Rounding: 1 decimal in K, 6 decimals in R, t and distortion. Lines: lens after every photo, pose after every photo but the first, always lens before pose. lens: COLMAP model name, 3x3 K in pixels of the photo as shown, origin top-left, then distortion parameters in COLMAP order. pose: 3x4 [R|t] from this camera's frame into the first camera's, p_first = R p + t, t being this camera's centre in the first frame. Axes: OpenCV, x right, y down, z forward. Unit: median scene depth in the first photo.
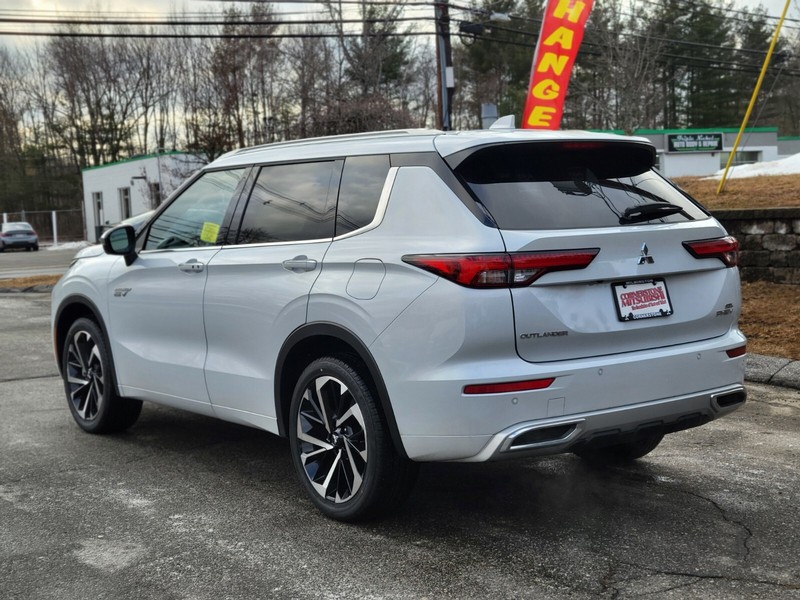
lens RADIAL K [[1224.5, 0, 403.4], [0, 1224.5, 298.1], [0, 0, 1]] dist [0.113860, 0.000000]
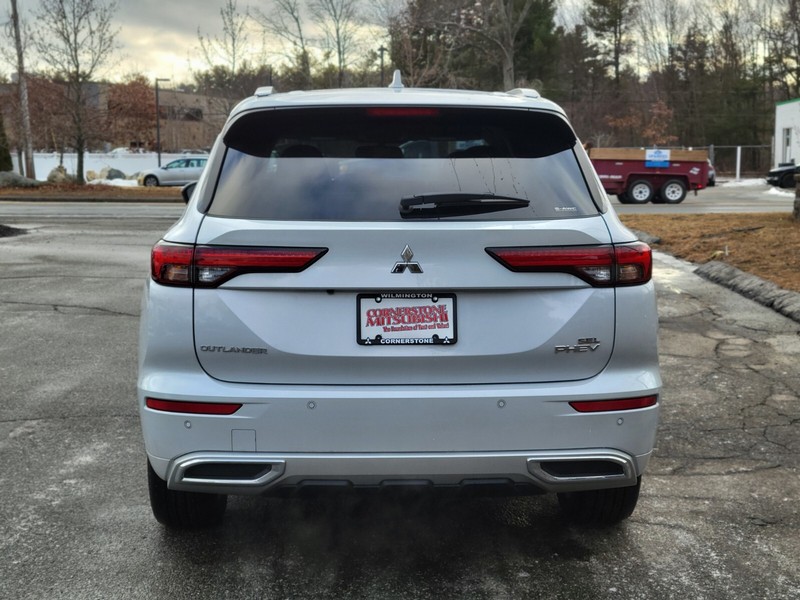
lens RADIAL K [[1224.5, 0, 401.7], [0, 1224.5, 305.3], [0, 0, 1]] dist [0.113860, 0.000000]
pose [[0.826213, 0.110901, -0.552334, 0.614262], [-0.077605, 0.993490, 0.083393, -0.071020], [0.557987, -0.026037, 0.829441, 0.371230]]
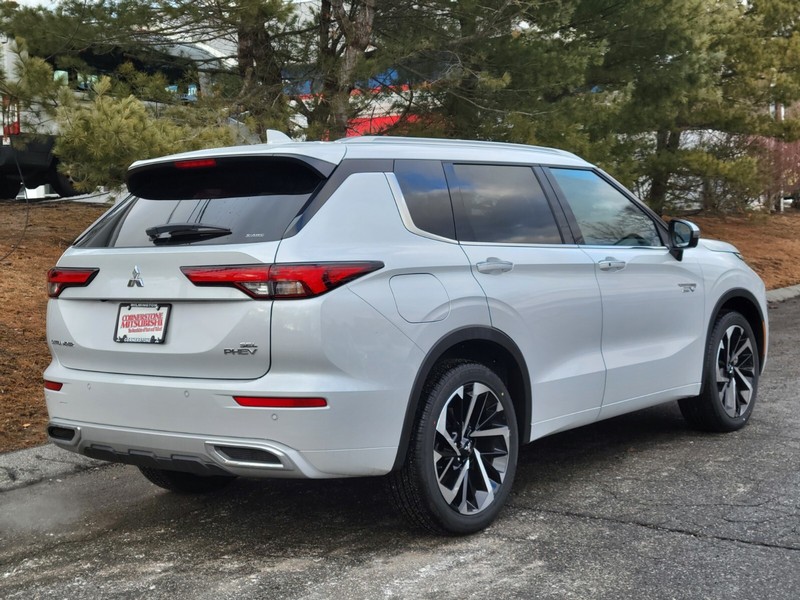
lens RADIAL K [[1224.5, 0, 401.2], [0, 1224.5, 295.2], [0, 0, 1]] dist [0.113860, 0.000000]
pose [[0.249641, 0.079351, -0.965082, 1.194270], [-0.047980, 0.996426, 0.069517, -0.099544], [0.967149, 0.028951, 0.252556, 0.958157]]
